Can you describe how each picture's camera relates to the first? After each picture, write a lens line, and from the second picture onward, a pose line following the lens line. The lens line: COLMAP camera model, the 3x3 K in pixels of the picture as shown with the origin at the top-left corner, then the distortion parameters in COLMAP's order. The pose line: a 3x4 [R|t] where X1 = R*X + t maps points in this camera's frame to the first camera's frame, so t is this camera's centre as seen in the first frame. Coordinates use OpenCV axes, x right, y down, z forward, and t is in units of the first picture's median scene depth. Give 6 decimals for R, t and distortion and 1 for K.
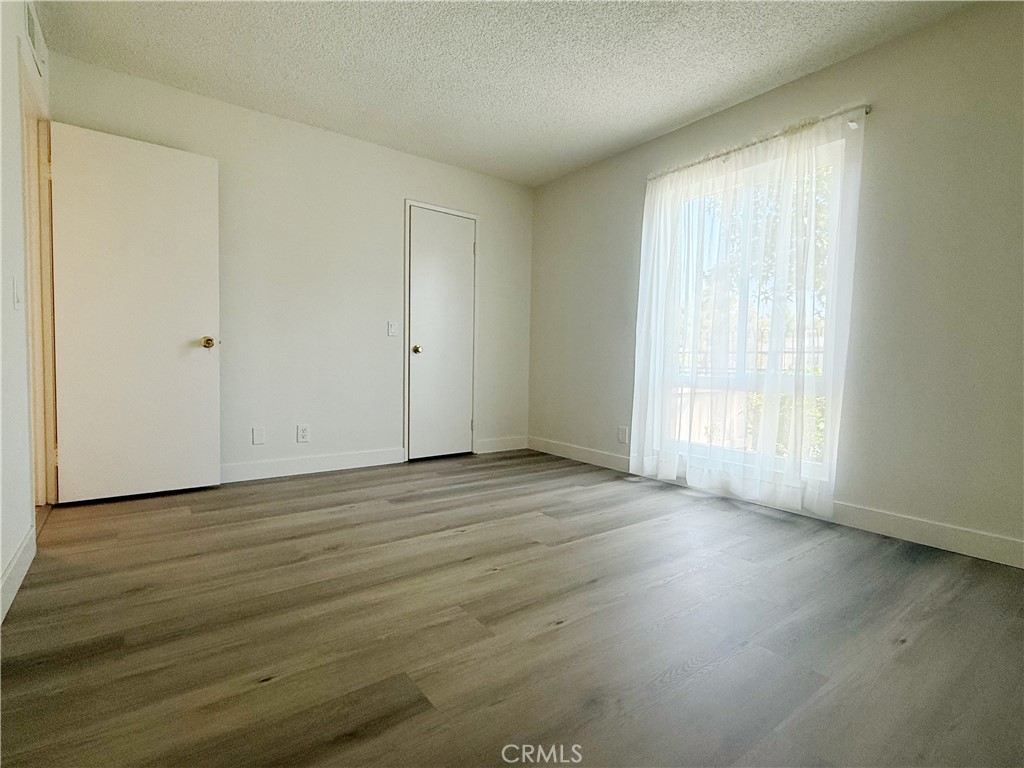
lens RADIAL K [[500.0, 0, 515.4], [0, 500.0, 384.8], [0, 0, 1]] dist [-0.003351, 0.002468]
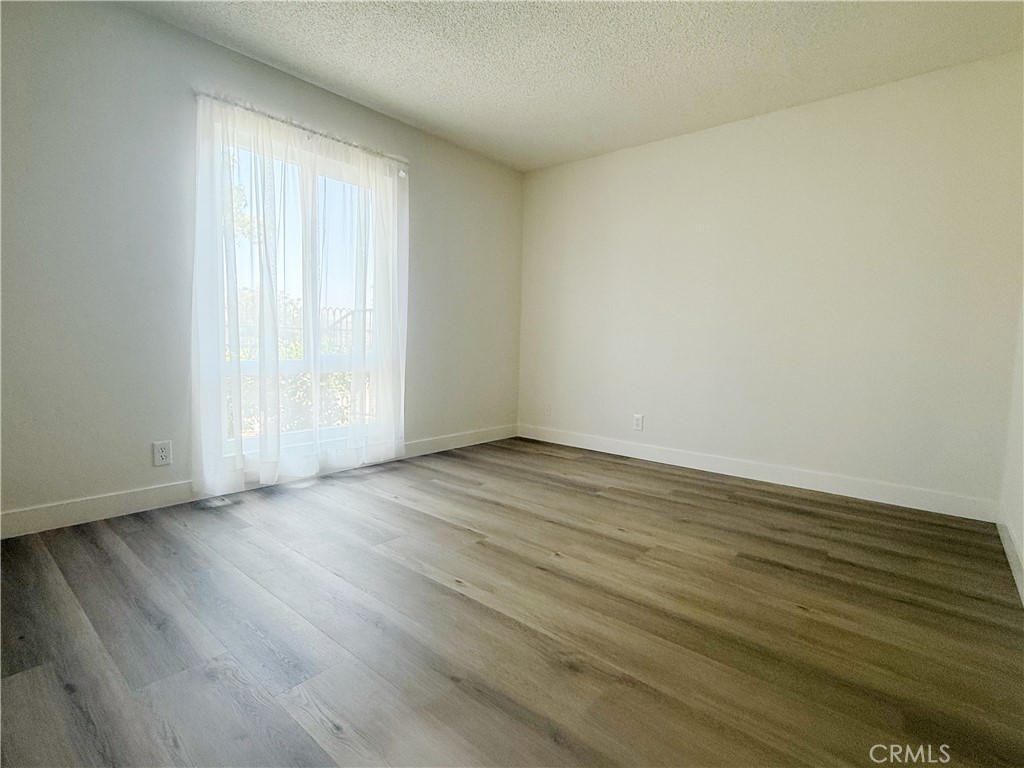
lens RADIAL K [[500.0, 0, 508.9], [0, 500.0, 385.4], [0, 0, 1]] dist [-0.003351, 0.002468]
pose [[-0.212836, -0.109646, 0.970916, -0.811517], [0.021909, 0.992898, 0.116931, -0.092821], [-0.976842, 0.046158, -0.208922, 1.043862]]
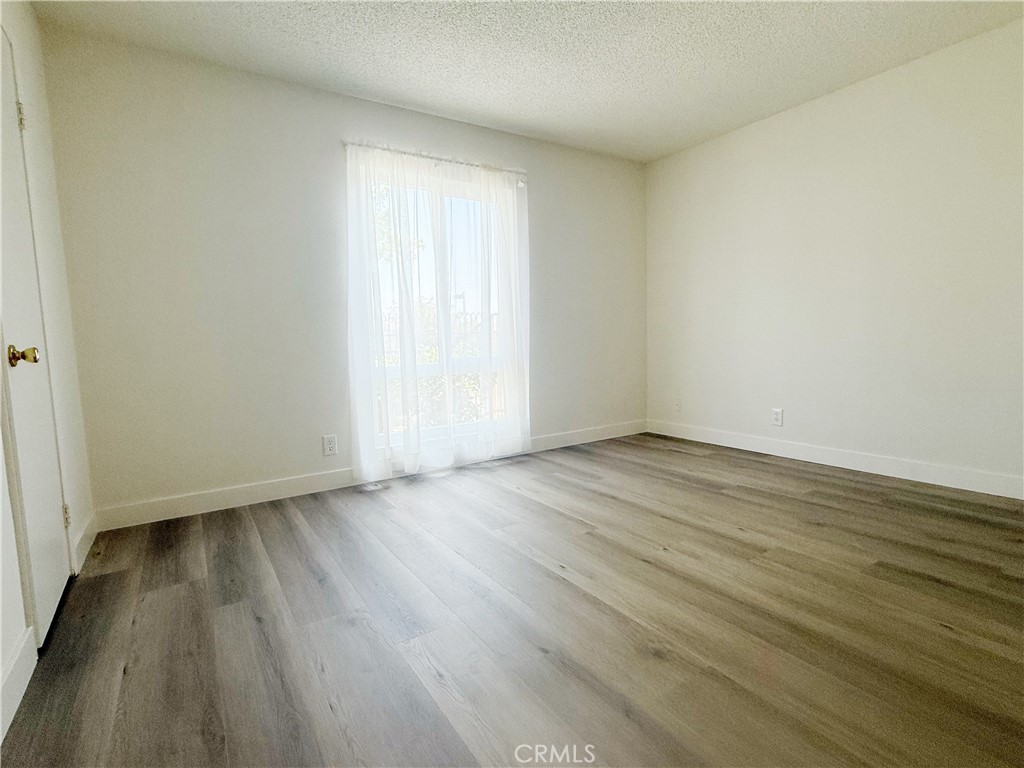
lens RADIAL K [[500.0, 0, 507.6], [0, 500.0, 384.3], [0, 0, 1]] dist [-0.003351, 0.002468]
pose [[0.075362, -0.110818, 0.990979, -0.864024], [0.081350, 0.991176, 0.104654, -0.093391], [-0.993832, 0.072729, 0.083712, 0.973522]]
